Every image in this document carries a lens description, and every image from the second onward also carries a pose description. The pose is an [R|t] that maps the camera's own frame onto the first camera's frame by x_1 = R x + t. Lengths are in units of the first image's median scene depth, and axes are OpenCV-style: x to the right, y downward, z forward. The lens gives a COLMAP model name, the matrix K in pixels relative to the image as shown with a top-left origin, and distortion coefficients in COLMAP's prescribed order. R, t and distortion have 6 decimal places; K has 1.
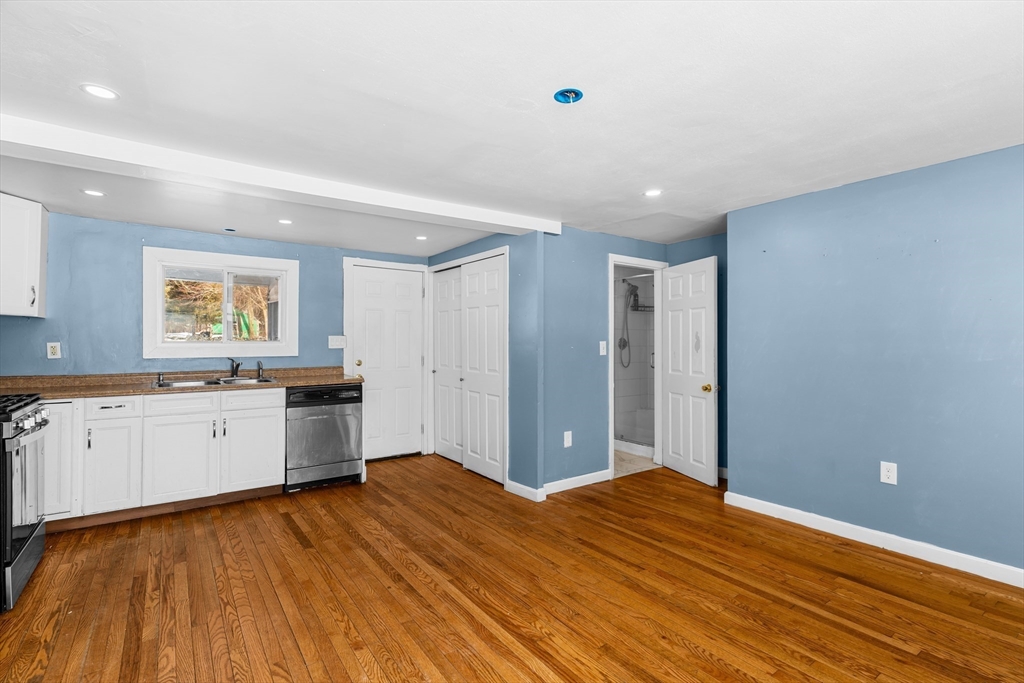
lens RADIAL K [[489.8, 0, 514.6], [0, 489.8, 351.7], [0, 0, 1]] dist [0.002617, -0.000309]
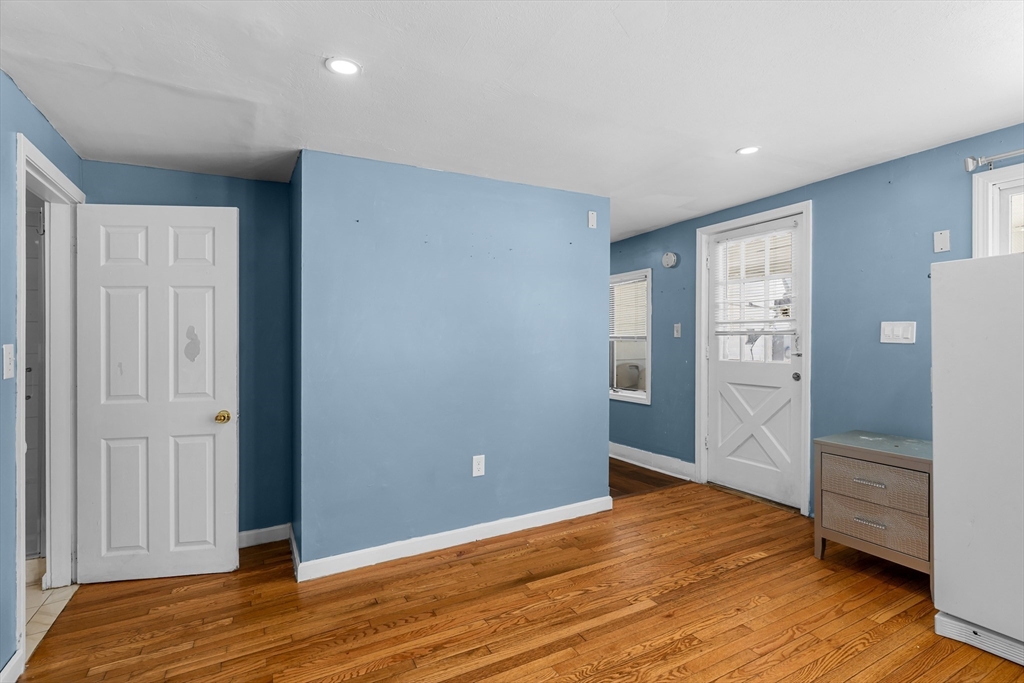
lens RADIAL K [[489.8, 0, 514.5], [0, 489.8, 344.6], [0, 0, 1]] dist [0.002617, -0.000309]
pose [[0.121937, -0.011030, 0.992477, -0.218130], [0.033574, 0.999412, 0.006982, -0.011217], [-0.991970, 0.032470, 0.122235, 0.683744]]
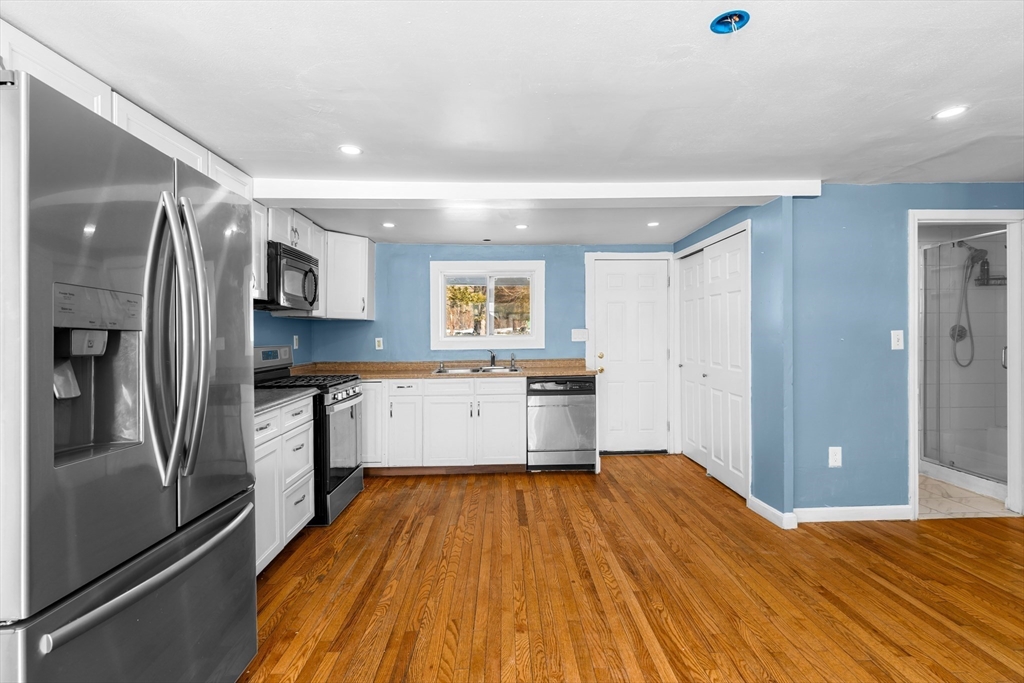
lens RADIAL K [[489.8, 0, 513.4], [0, 489.8, 347.7], [0, 0, 1]] dist [0.002617, -0.000309]
pose [[0.826788, 0.004035, -0.562498, 0.150907], [0.000437, 0.999969, 0.007817, -0.002004], [0.562513, -0.006709, 0.826761, 0.082460]]
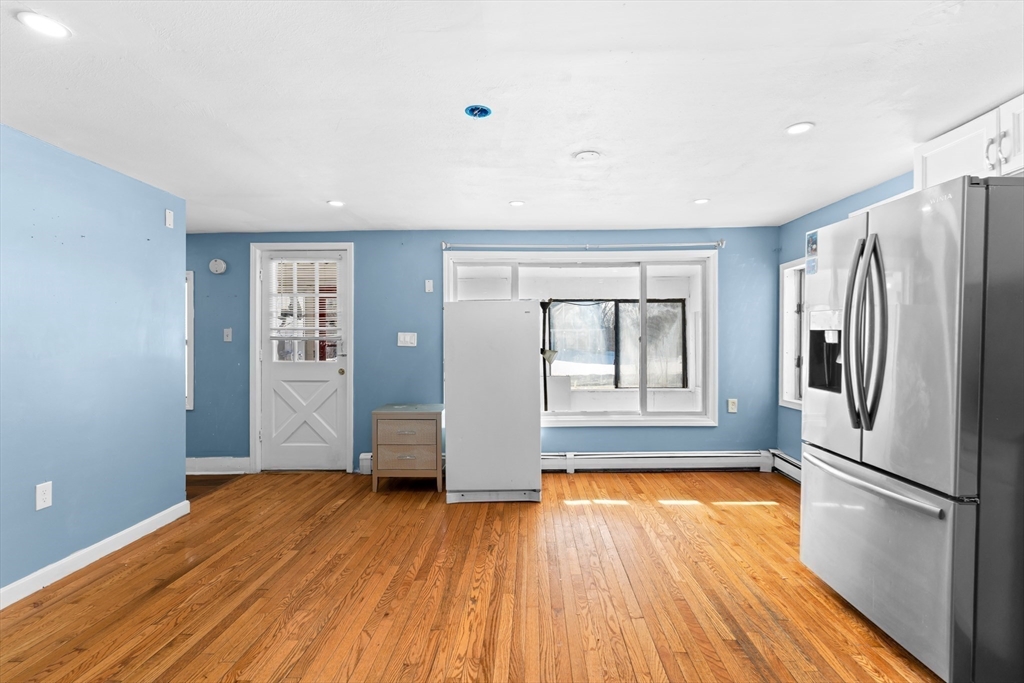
lens RADIAL K [[489.8, 0, 526.8], [0, 489.8, 351.1], [0, 0, 1]] dist [0.002617, -0.000309]
pose [[-0.811769, -0.007323, 0.583933, -0.349519], [0.017012, 0.999200, 0.036180, -0.015237], [-0.583731, 0.039304, -0.810995, 1.032465]]
